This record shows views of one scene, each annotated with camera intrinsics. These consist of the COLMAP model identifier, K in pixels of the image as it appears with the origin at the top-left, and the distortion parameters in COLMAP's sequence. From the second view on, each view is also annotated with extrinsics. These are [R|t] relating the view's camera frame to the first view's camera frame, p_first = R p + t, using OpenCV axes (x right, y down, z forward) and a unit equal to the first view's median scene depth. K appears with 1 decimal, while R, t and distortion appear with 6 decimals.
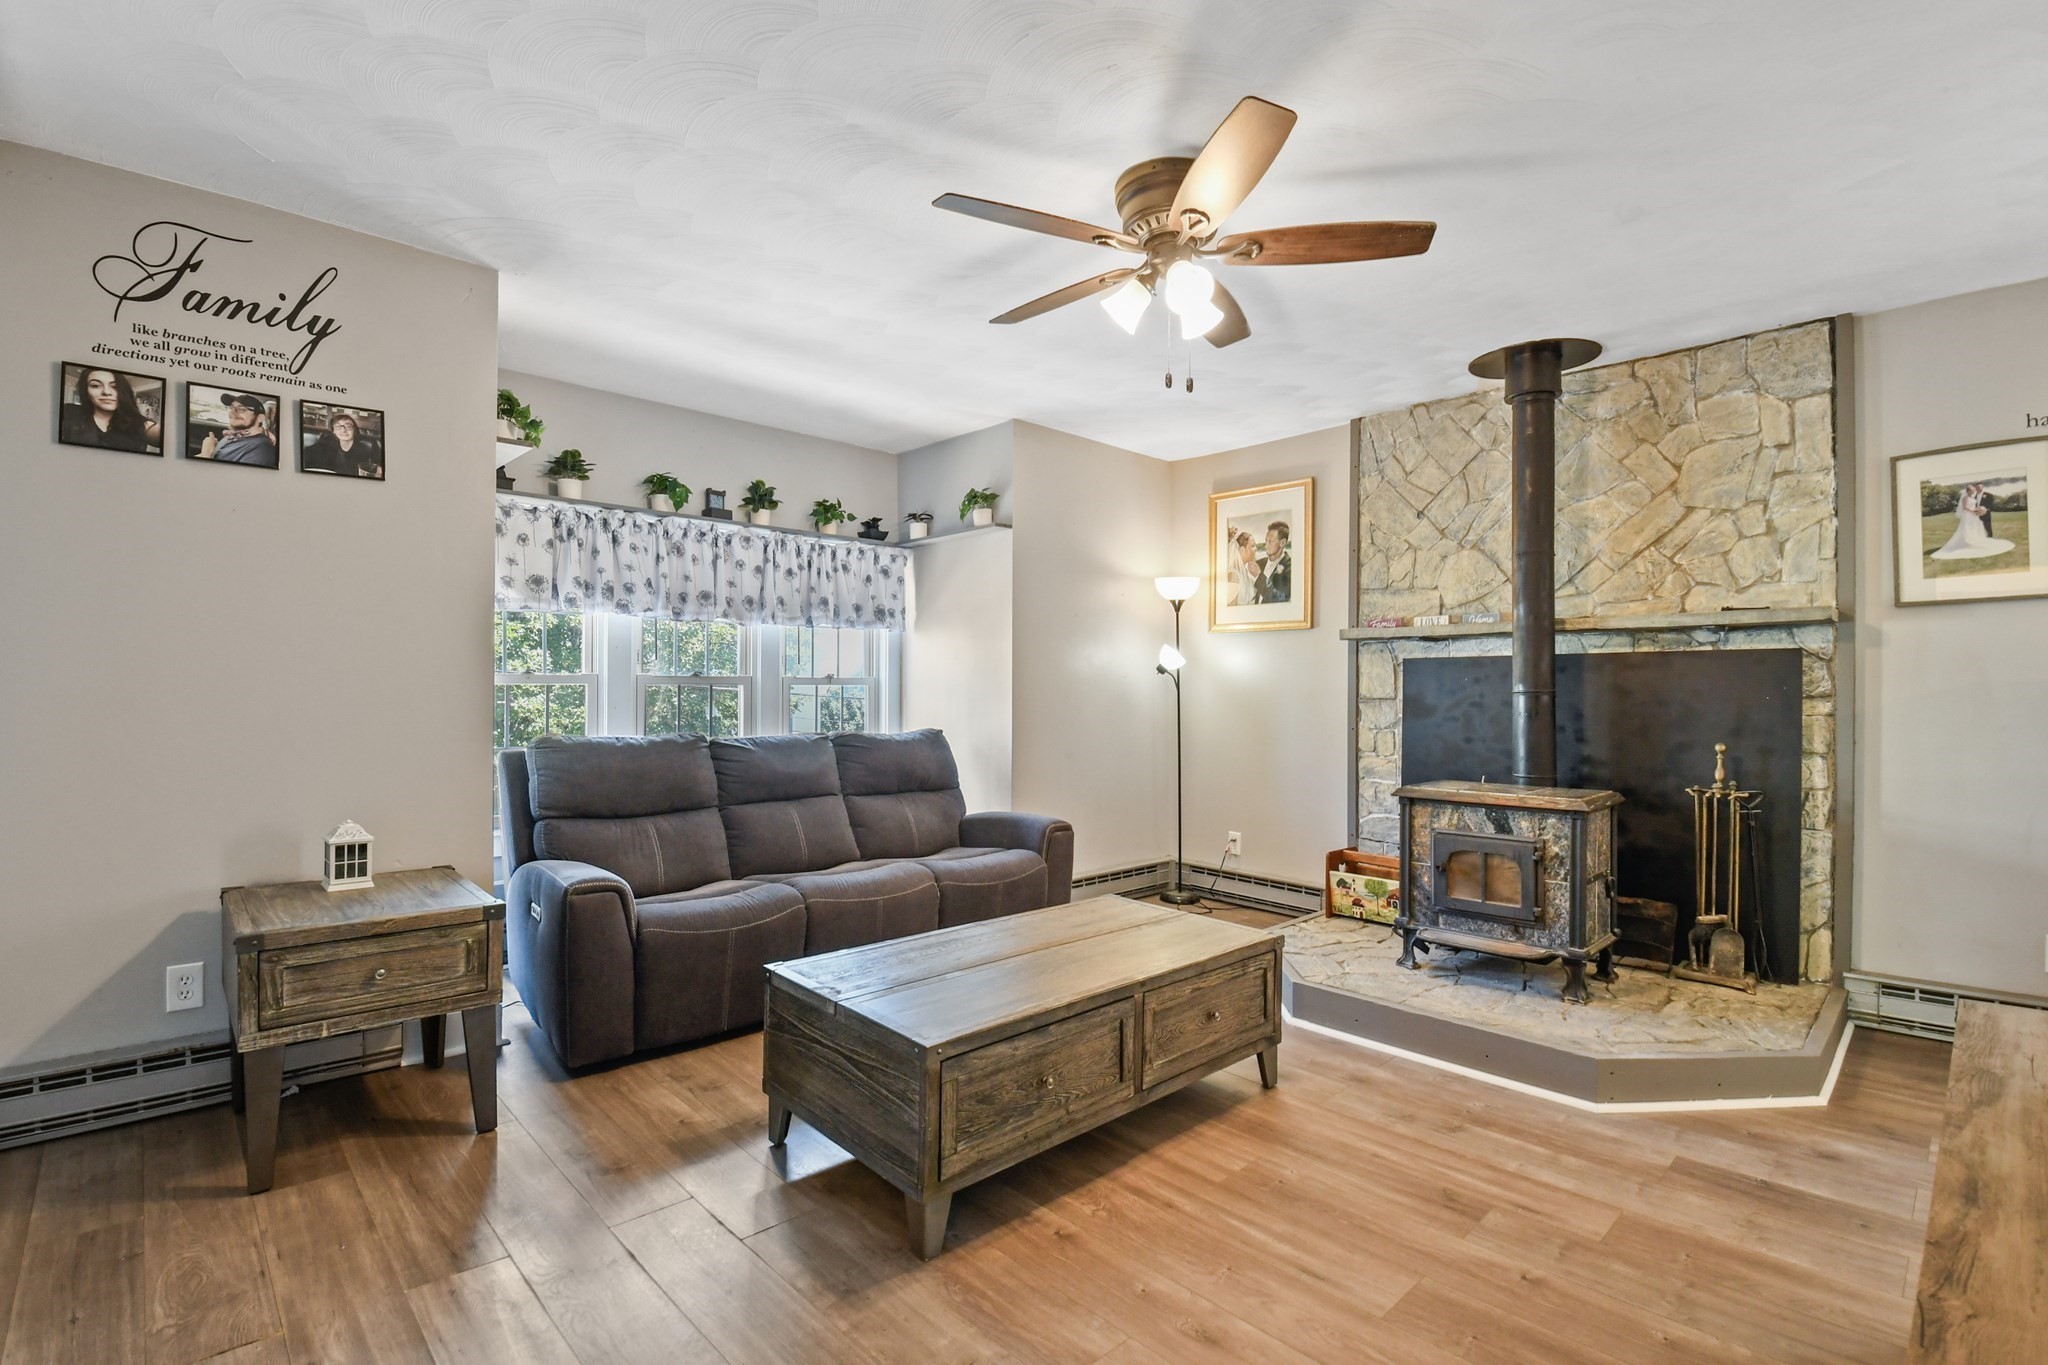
lens RADIAL K [[923.1, 0, 1024.0], [0, 923.1, 682.5], [0, 0, 1]] dist [-0.001222, -0.012271]
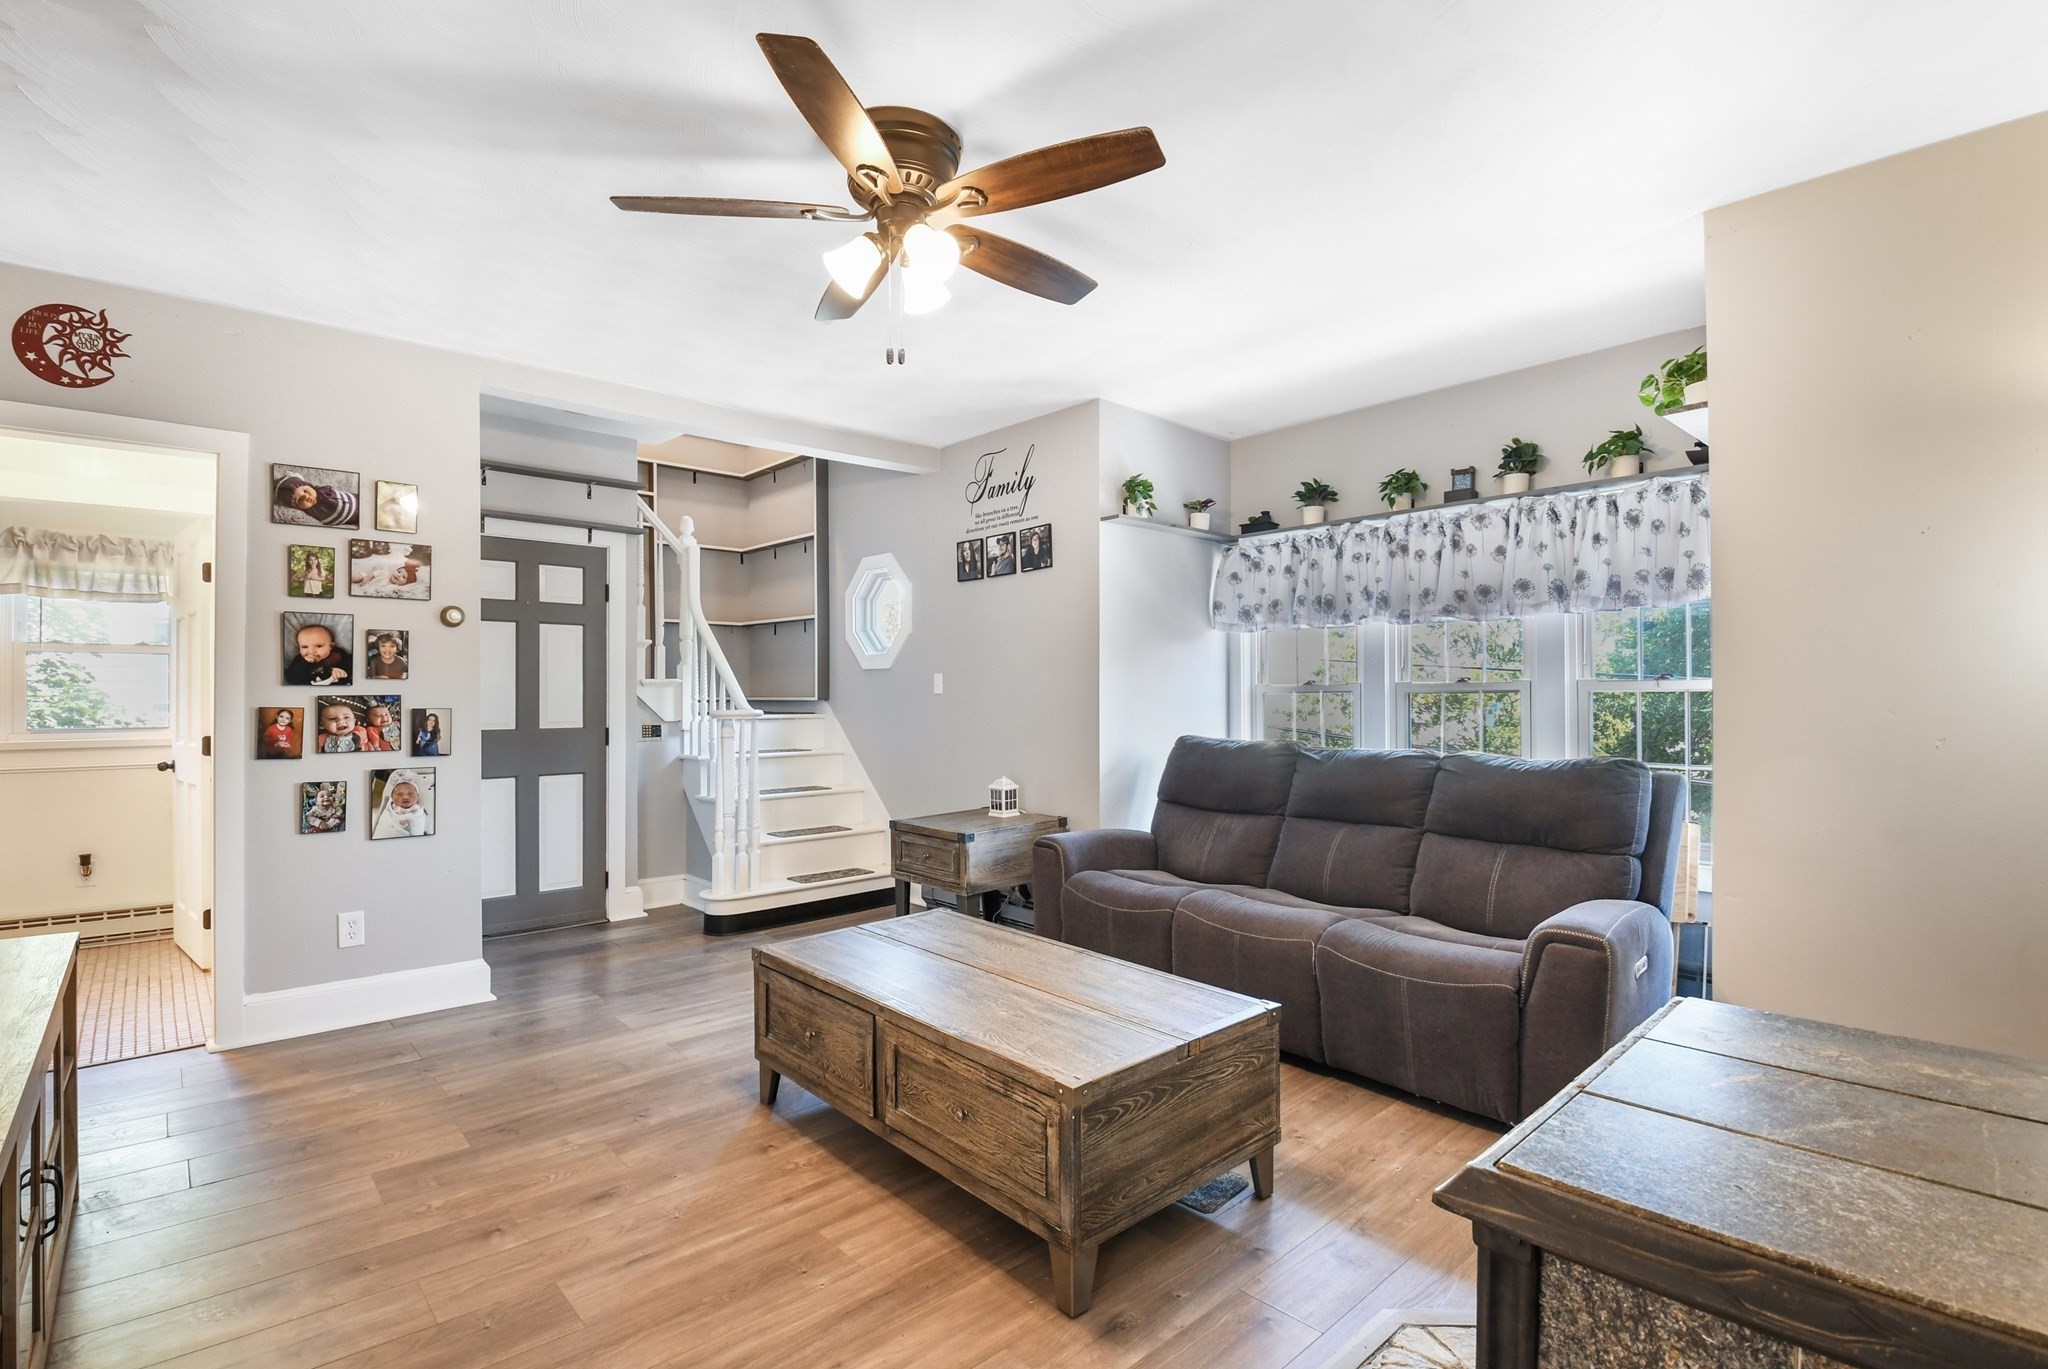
lens RADIAL K [[961.9, 0, 1018.1], [0, 961.9, 684.1], [0, 0, 1]] dist [-0.001973, -0.001322]
pose [[-0.025583, -0.017889, -0.999513, 0.721042], [0.011392, 0.999770, -0.018185, 0.007610], [0.999608, -0.011852, -0.025373, 0.752461]]
